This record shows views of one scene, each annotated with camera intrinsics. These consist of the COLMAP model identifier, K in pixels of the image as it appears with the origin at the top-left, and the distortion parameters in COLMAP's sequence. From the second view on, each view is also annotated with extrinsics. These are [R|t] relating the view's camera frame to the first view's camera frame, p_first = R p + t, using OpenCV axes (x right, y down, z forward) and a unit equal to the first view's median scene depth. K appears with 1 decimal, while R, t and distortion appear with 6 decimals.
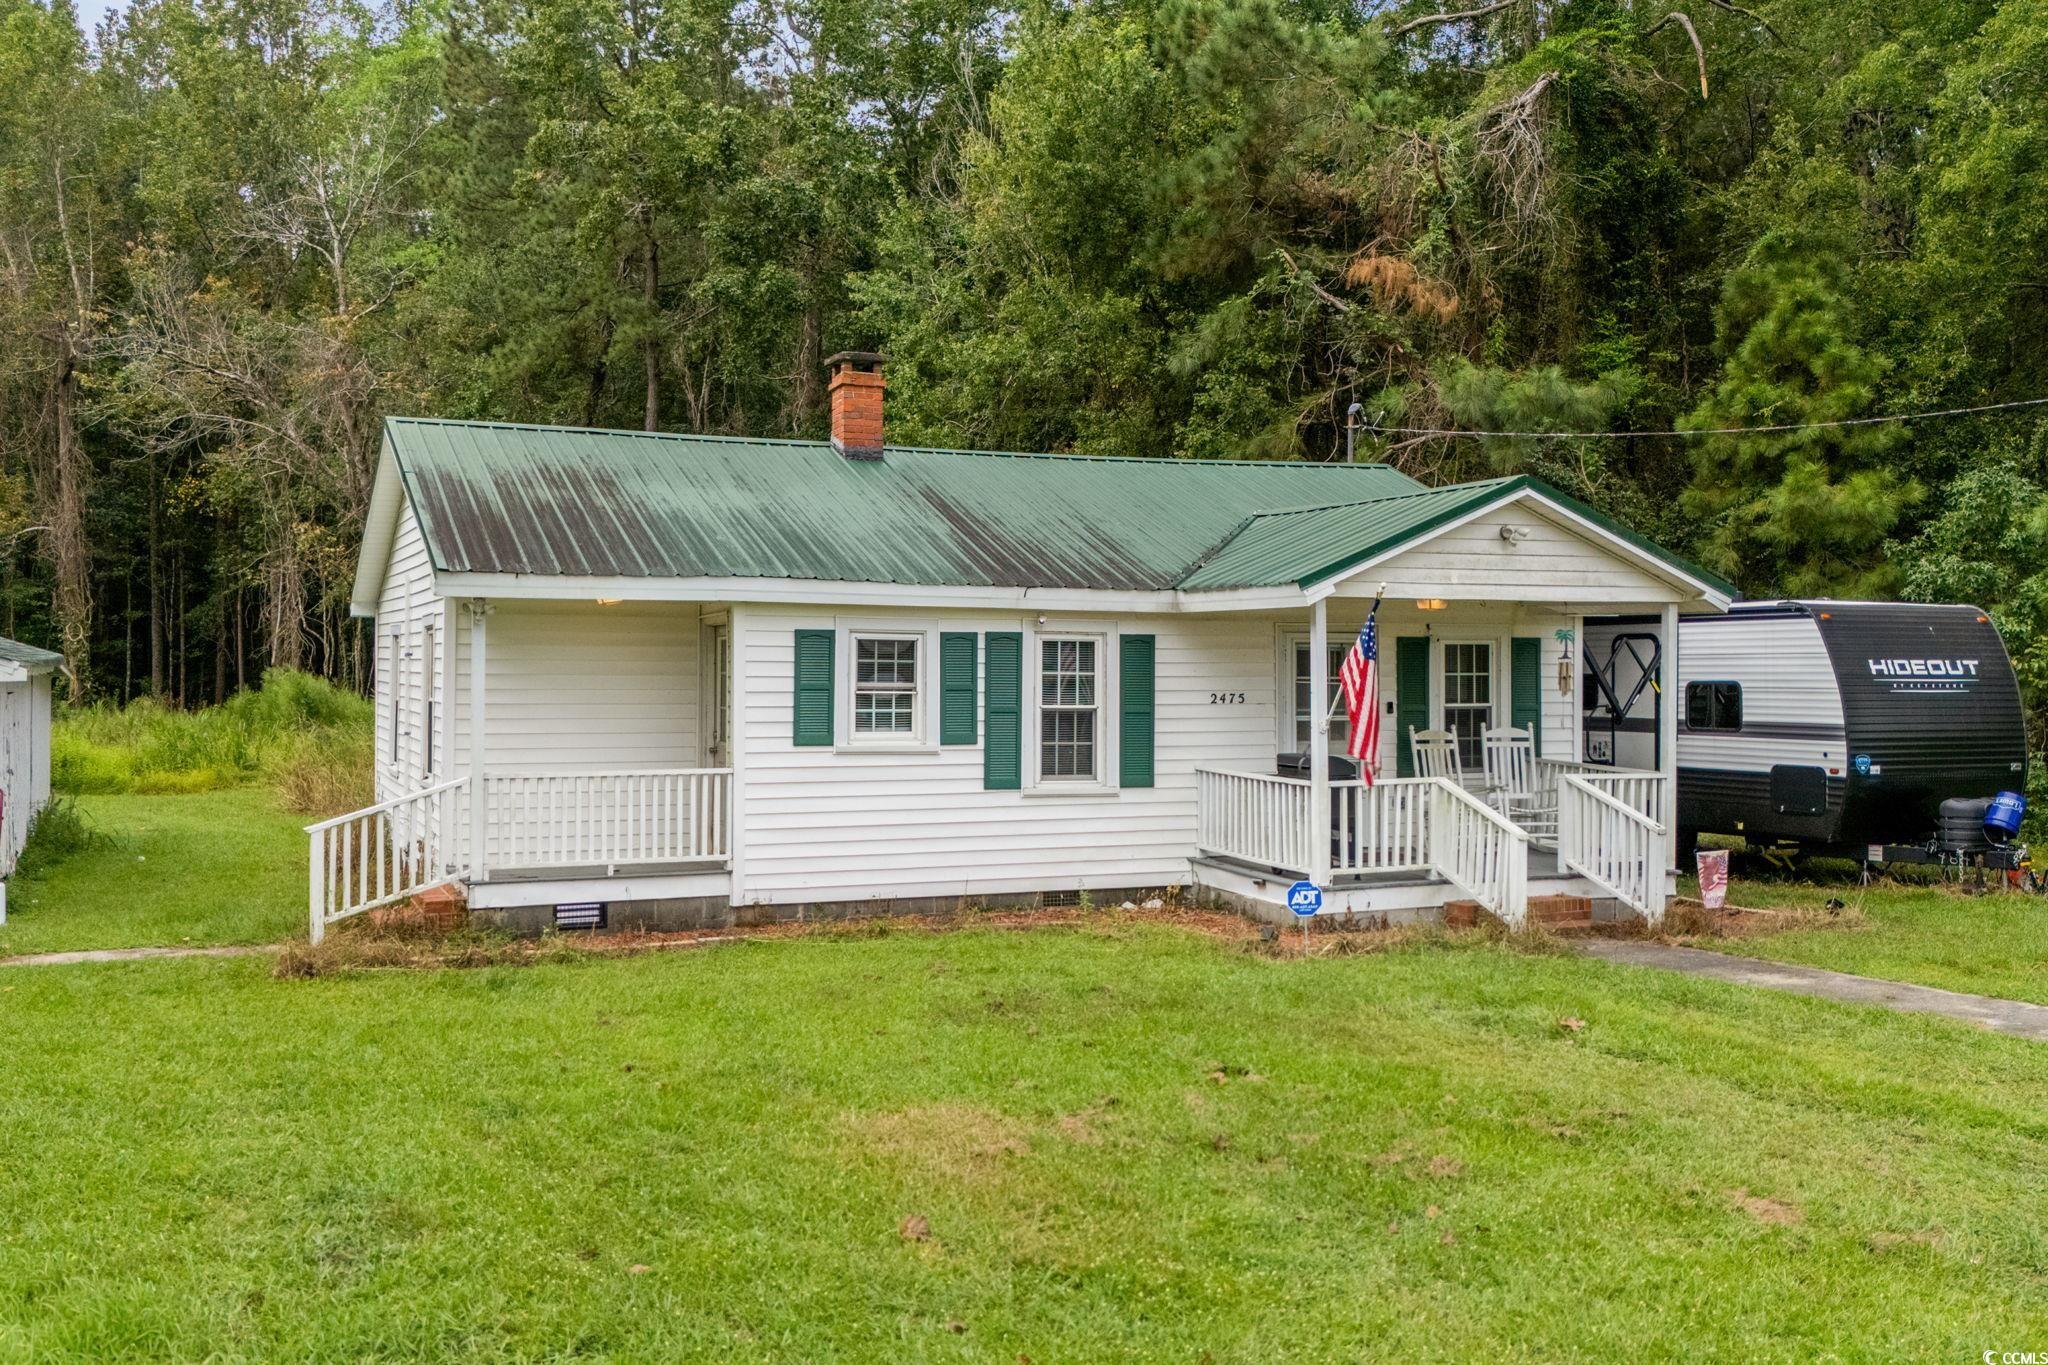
lens RADIAL K [[1937.9, 0, 1021.9], [0, 1937.9, 648.2], [0, 0, 1]] dist [0.047281, -0.011946]
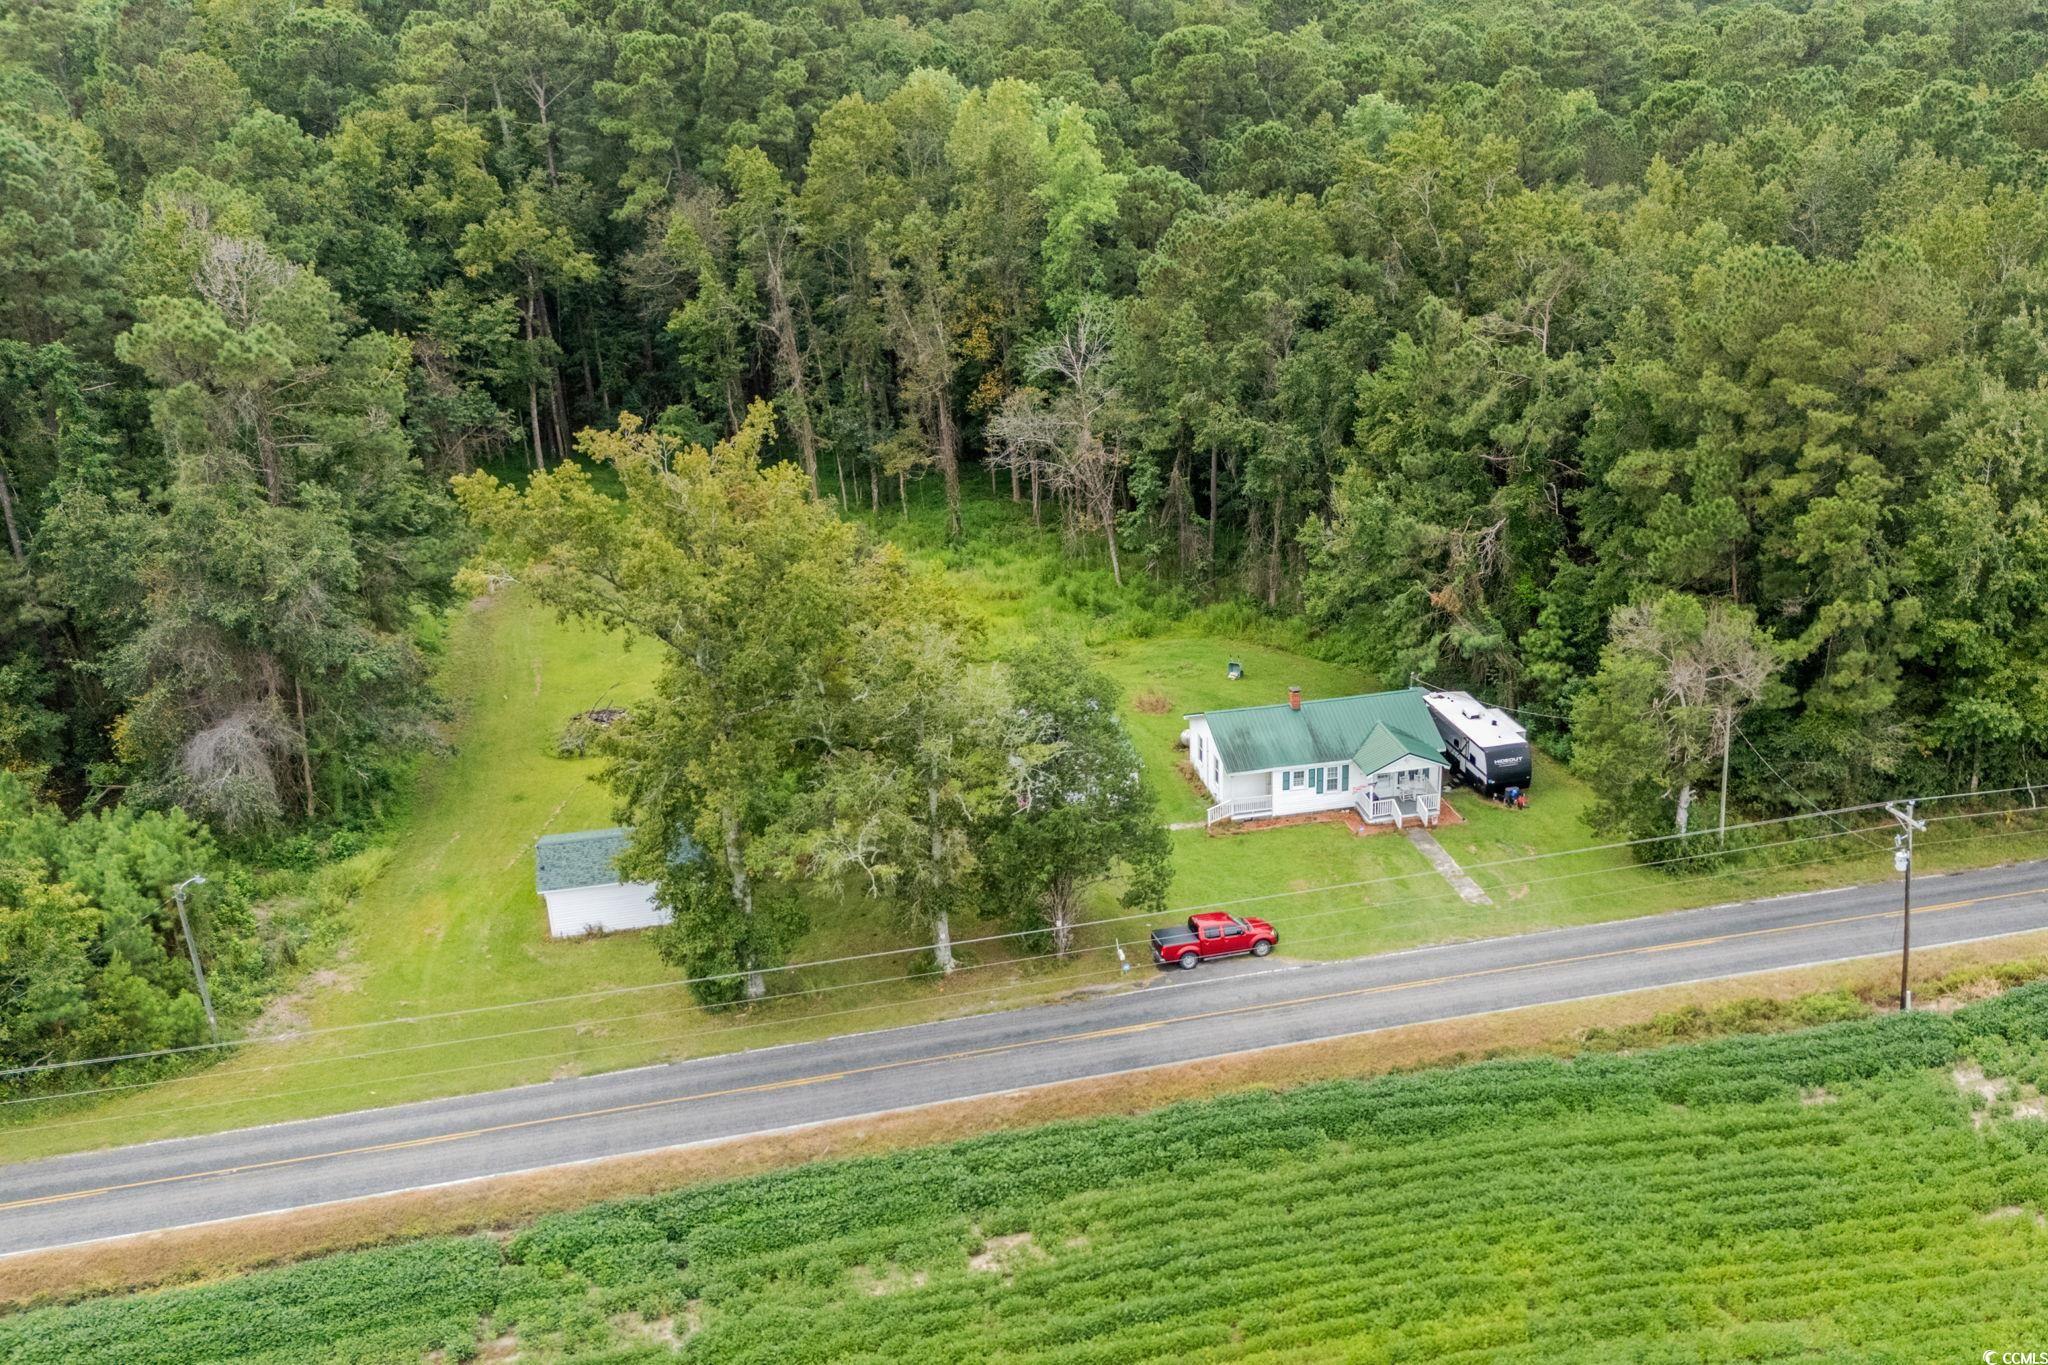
lens RADIAL K [[2025.1, 0, 1379.4], [0, 2025.1, 741.3], [0, 0, 1]] dist [0.061105, -0.116470]
pose [[0.997659, 0.034356, -0.059127, 0.506153], [-0.009614, 0.926515, 0.376134, -2.288776], [0.067704, -0.374685, 0.924677, -4.382193]]
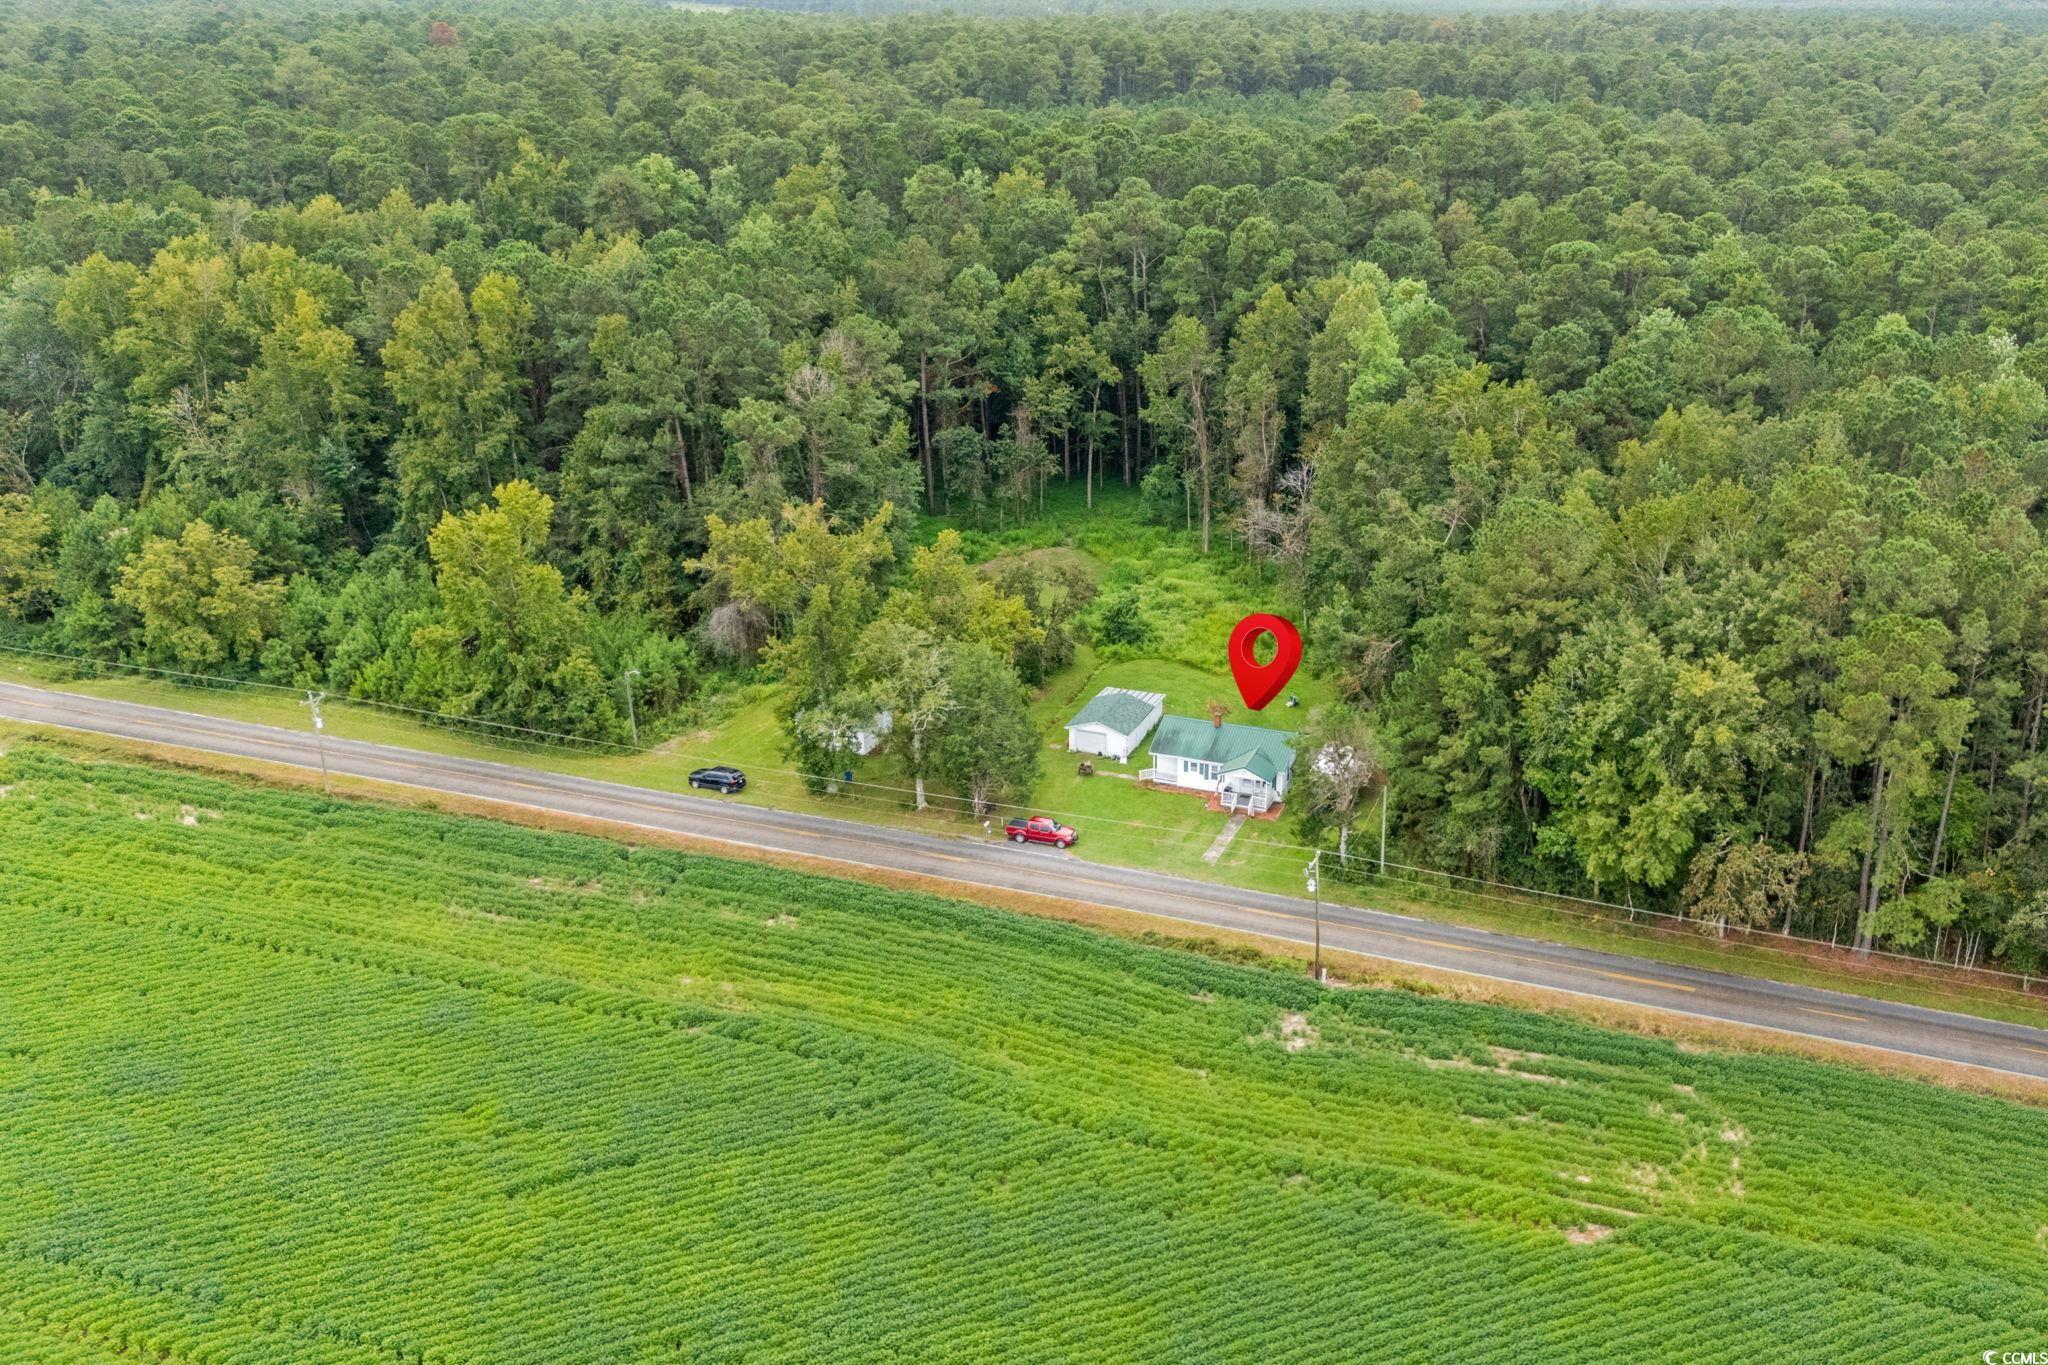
lens RADIAL K [[1828.7, 0, 1093.7], [0, 1828.7, 736.6], [0, 0, 1]] dist [0.041896, -0.014016]
pose [[0.730315, 0.266056, -0.629170, 5.012906], [0.005423, 0.918749, 0.394804, -3.549315], [0.683089, -0.291744, 0.669533, -5.121103]]
